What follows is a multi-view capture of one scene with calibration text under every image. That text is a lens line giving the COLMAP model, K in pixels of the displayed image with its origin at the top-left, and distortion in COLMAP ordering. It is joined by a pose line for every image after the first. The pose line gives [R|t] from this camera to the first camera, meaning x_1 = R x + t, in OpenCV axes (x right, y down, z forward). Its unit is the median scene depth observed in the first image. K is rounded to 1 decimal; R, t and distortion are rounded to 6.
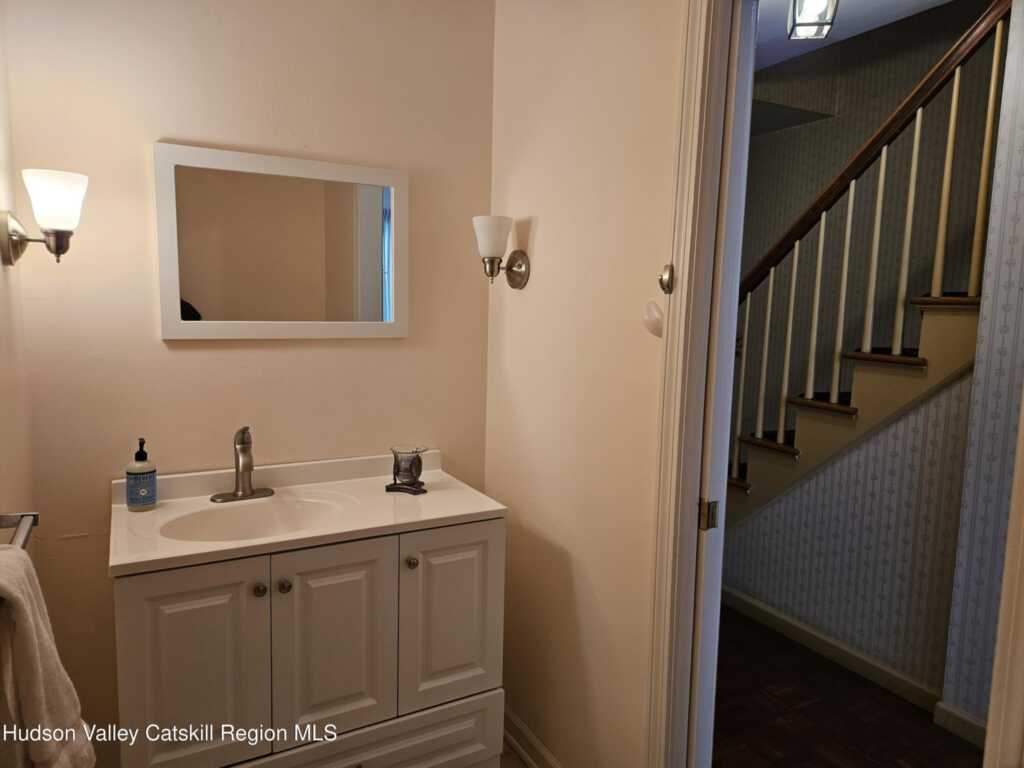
lens RADIAL K [[685.0, 0, 508.5], [0, 685.0, 387.4], [0, 0, 1]] dist [0.080164, -0.066690]
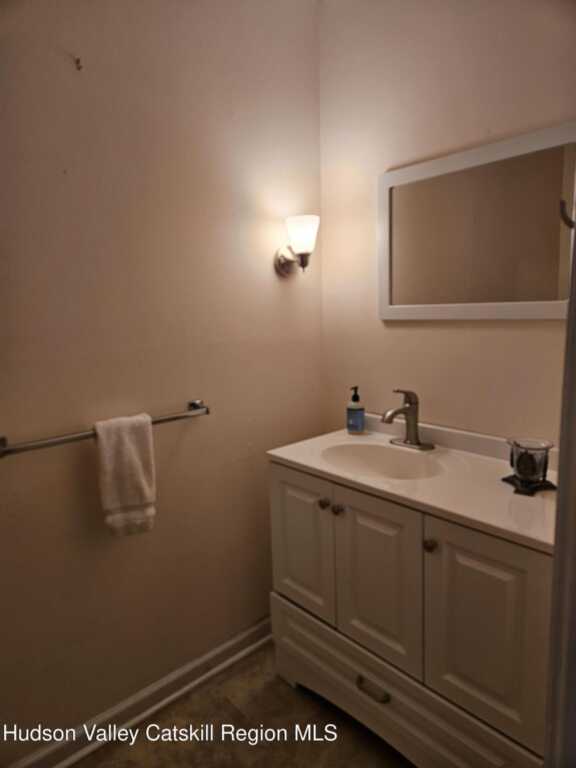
lens RADIAL K [[513.7, 0, 288.0], [0, 513.7, 384.0], [0, 0, 1]] dist [0.080164, -0.066690]
pose [[0.214345, 0.127625, -0.968384, 0.503631], [-0.081516, 0.990306, 0.112471, -0.043606], [0.973351, 0.054831, 0.222671, 0.607818]]
